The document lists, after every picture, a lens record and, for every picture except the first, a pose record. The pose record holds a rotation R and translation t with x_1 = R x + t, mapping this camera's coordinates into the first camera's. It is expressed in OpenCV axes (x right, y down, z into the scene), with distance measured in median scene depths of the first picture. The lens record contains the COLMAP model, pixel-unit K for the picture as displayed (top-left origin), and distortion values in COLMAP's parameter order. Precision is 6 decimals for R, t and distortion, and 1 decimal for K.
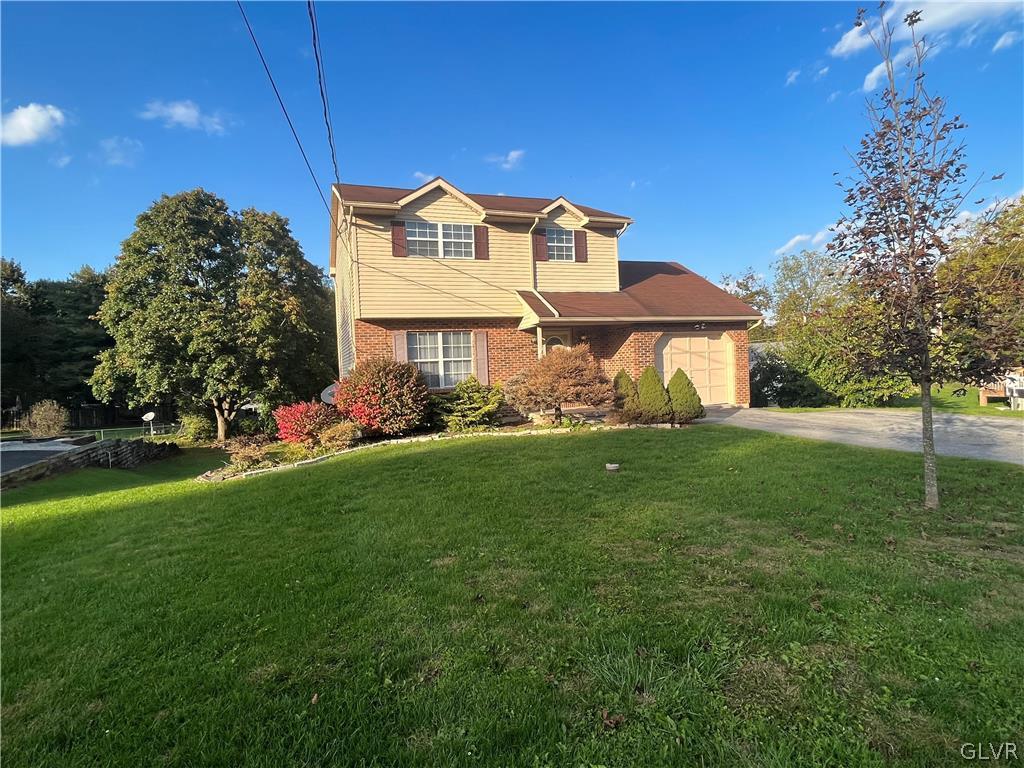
lens RADIAL K [[729.5, 0, 512.0], [0, 729.5, 383.2], [0, 0, 1]] dist [0.001670, 0.000306]
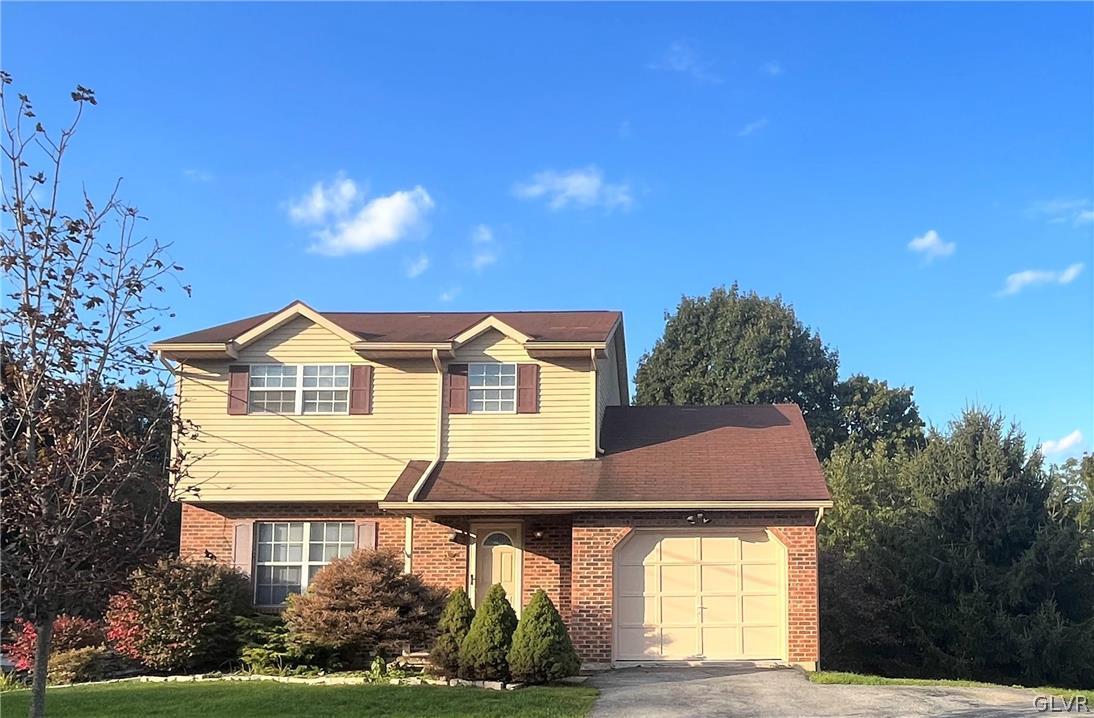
lens RADIAL K [[1256.9, 0, 547.2], [0, 1256.9, 359.4], [0, 0, 1]] dist [-0.021457, 0.000000]
pose [[0.888526, -0.044963, -0.456618, 0.639598], [-0.043386, 0.982494, -0.181170, -0.017260], [0.456770, 0.180785, 0.871021, 0.061230]]
